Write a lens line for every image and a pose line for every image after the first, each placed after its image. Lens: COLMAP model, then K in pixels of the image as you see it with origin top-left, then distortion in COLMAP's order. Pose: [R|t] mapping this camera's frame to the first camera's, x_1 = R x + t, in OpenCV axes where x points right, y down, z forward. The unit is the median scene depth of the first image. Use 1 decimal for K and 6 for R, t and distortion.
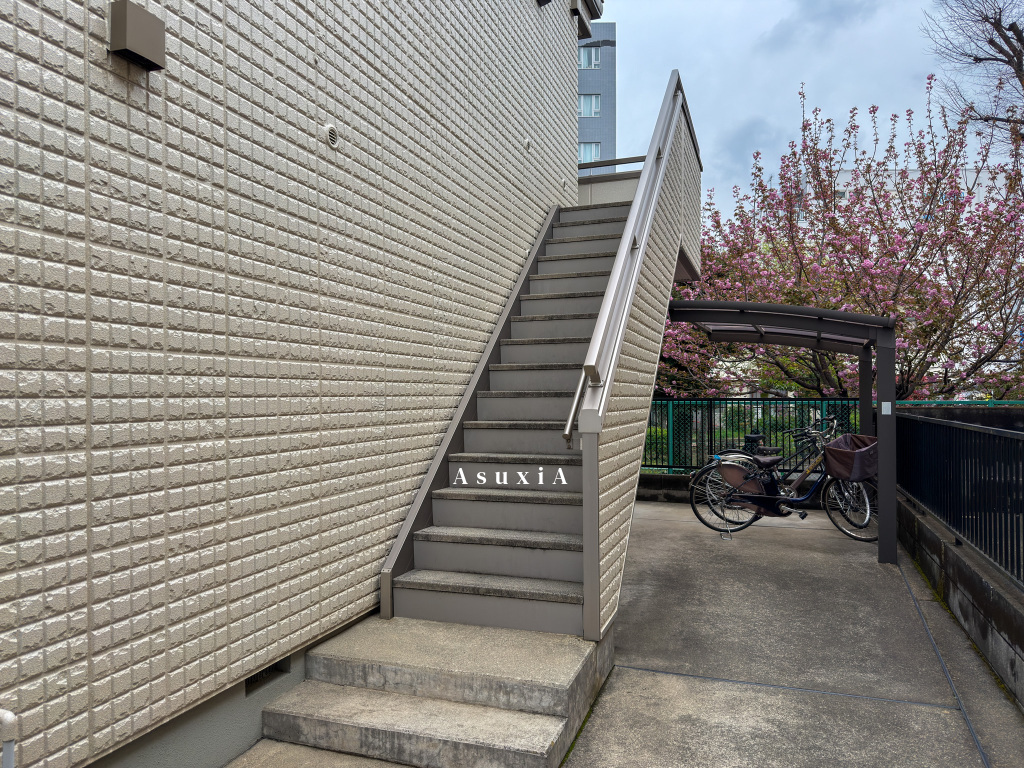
lens RADIAL K [[732.7, 0, 506.3], [0, 732.7, 383.7], [0, 0, 1]] dist [0.028552, -0.029518]
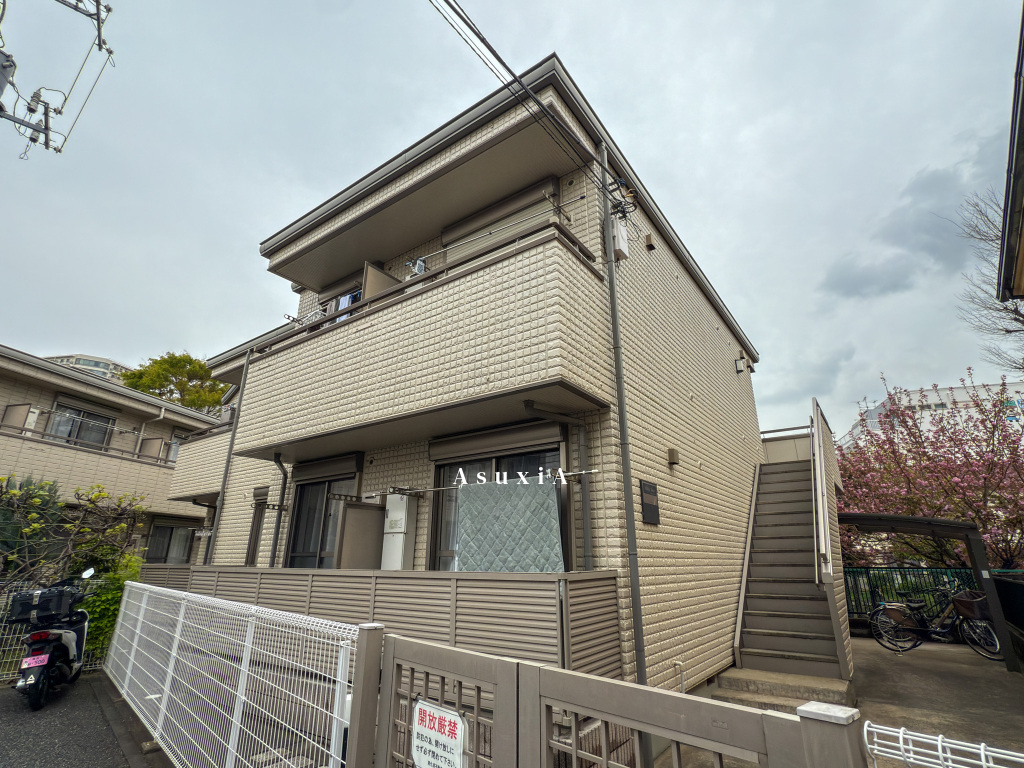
lens RADIAL K [[500.7, 0, 511.6], [0, 500.7, 379.9], [0, 0, 1]] dist [-0.001203, 0.000649]
pose [[0.958289, -0.091276, -0.270834, -0.538061], [-0.002047, 0.945414, -0.325865, -0.036825], [0.285794, 0.312827, 0.905793, -1.436508]]
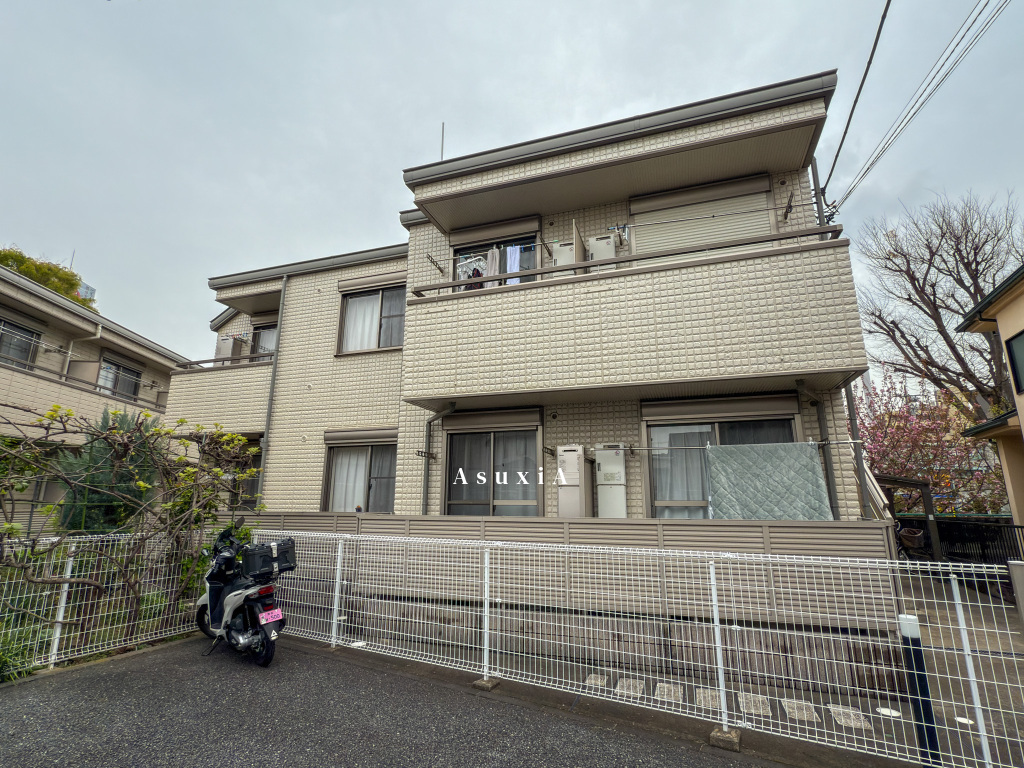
lens RADIAL K [[500.7, 0, 512.5], [0, 500.7, 378.0], [0, 0, 1]] dist [-0.001203, 0.000649]
pose [[0.999937, 0.010510, 0.003913, -2.227884], [-0.009336, 0.973404, -0.228907, -0.061569], [-0.006214, 0.228856, 0.973441, -1.833904]]
